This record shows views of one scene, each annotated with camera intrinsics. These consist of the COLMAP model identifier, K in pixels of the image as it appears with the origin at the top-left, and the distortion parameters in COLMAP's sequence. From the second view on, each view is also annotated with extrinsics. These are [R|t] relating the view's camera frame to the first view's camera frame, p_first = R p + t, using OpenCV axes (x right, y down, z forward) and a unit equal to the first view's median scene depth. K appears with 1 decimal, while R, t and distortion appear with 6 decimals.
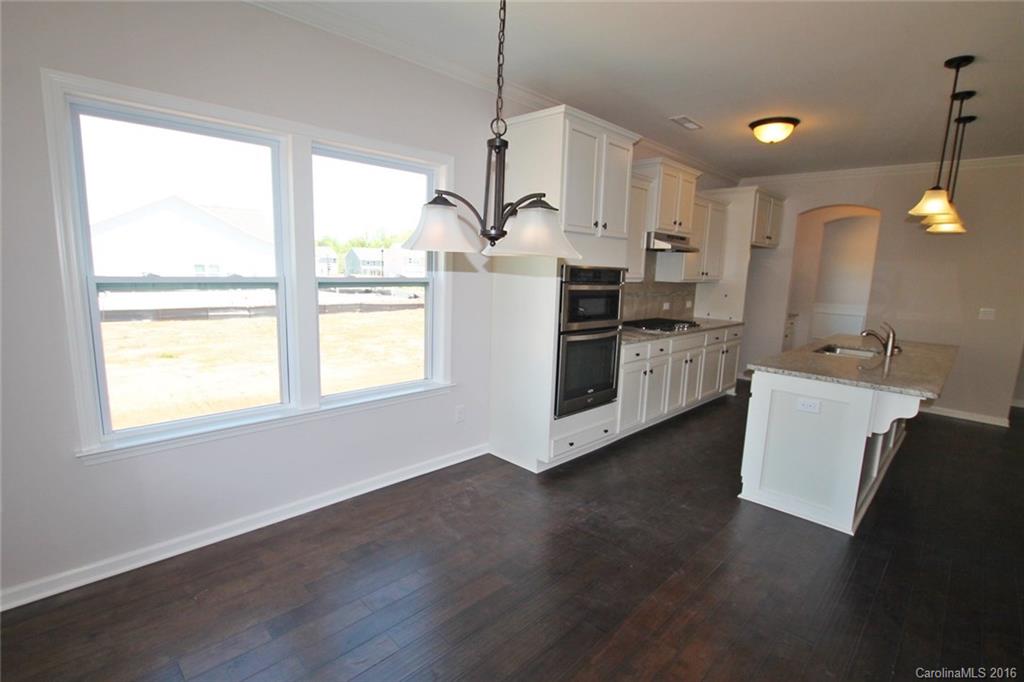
lens RADIAL K [[486.7, 0, 509.1], [0, 486.7, 343.3], [0, 0, 1]] dist [-0.029586, 0.002043]
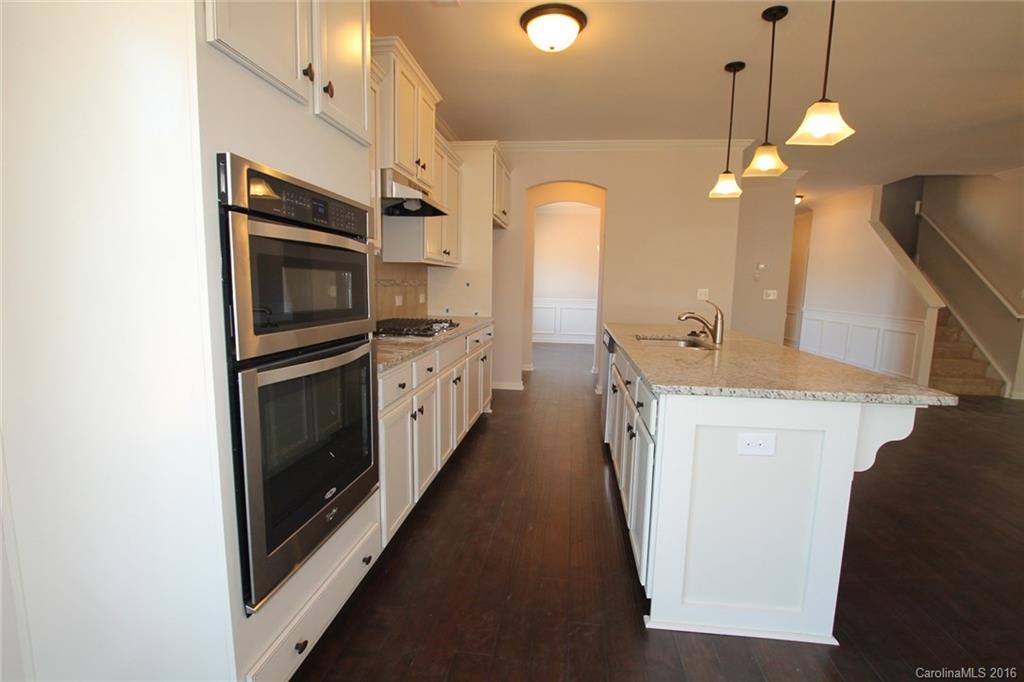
lens RADIAL K [[486.7, 0, 509.1], [0, 486.7, 347.8], [0, 0, 1]] dist [-0.029586, 0.002043]
pose [[0.793953, -0.095924, 0.600364, 0.054458], [0.100739, 0.994581, 0.025688, -0.021851], [-0.599575, 0.040085, 0.799314, 0.594629]]
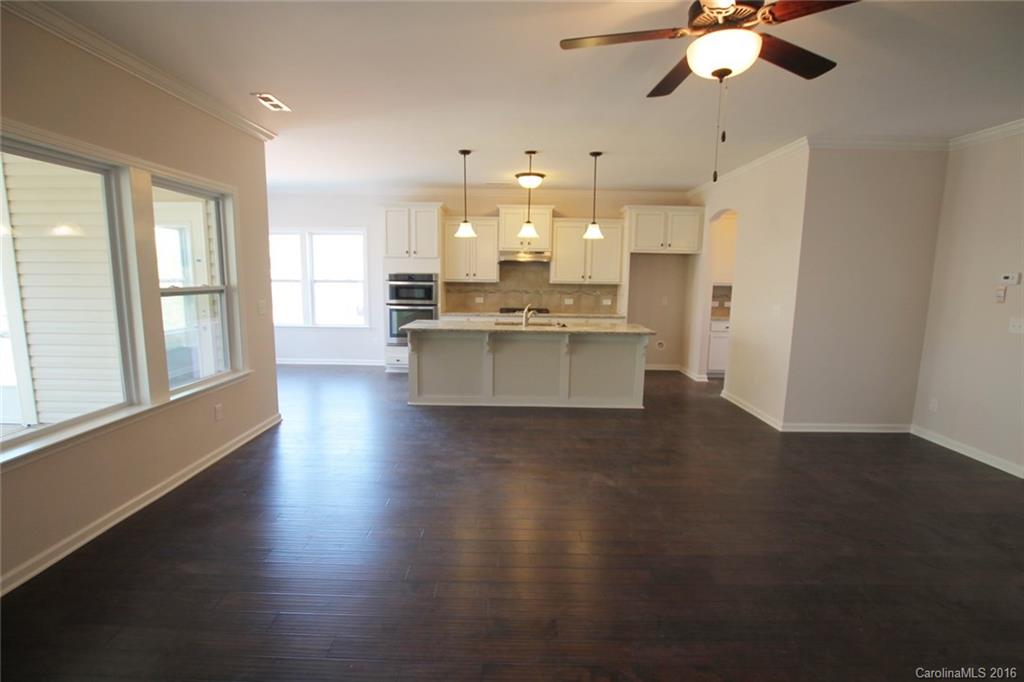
lens RADIAL K [[486.7, 0, 498.7], [0, 486.7, 342.2], [0, 0, 1]] dist [-0.029586, 0.002043]
pose [[0.701160, 0.071077, -0.709453, 1.849495], [-0.102366, 0.994746, -0.001511, 0.091930], [0.705618, 0.073683, 0.704751, -0.141329]]
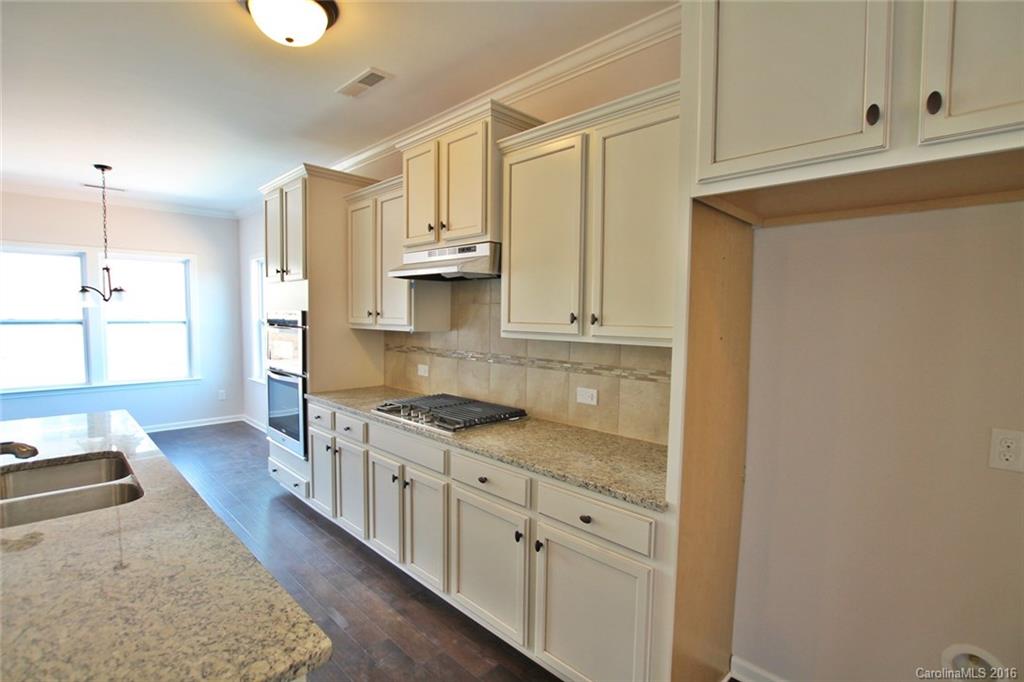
lens RADIAL K [[486.7, 0, 509.3], [0, 486.7, 348.2], [0, 0, 1]] dist [-0.029586, 0.002043]
pose [[-0.000072, 0.032680, -0.999466, 1.209327], [-0.171491, 0.984659, 0.032209, -0.190770], [0.985186, 0.171402, 0.005533, 1.458010]]
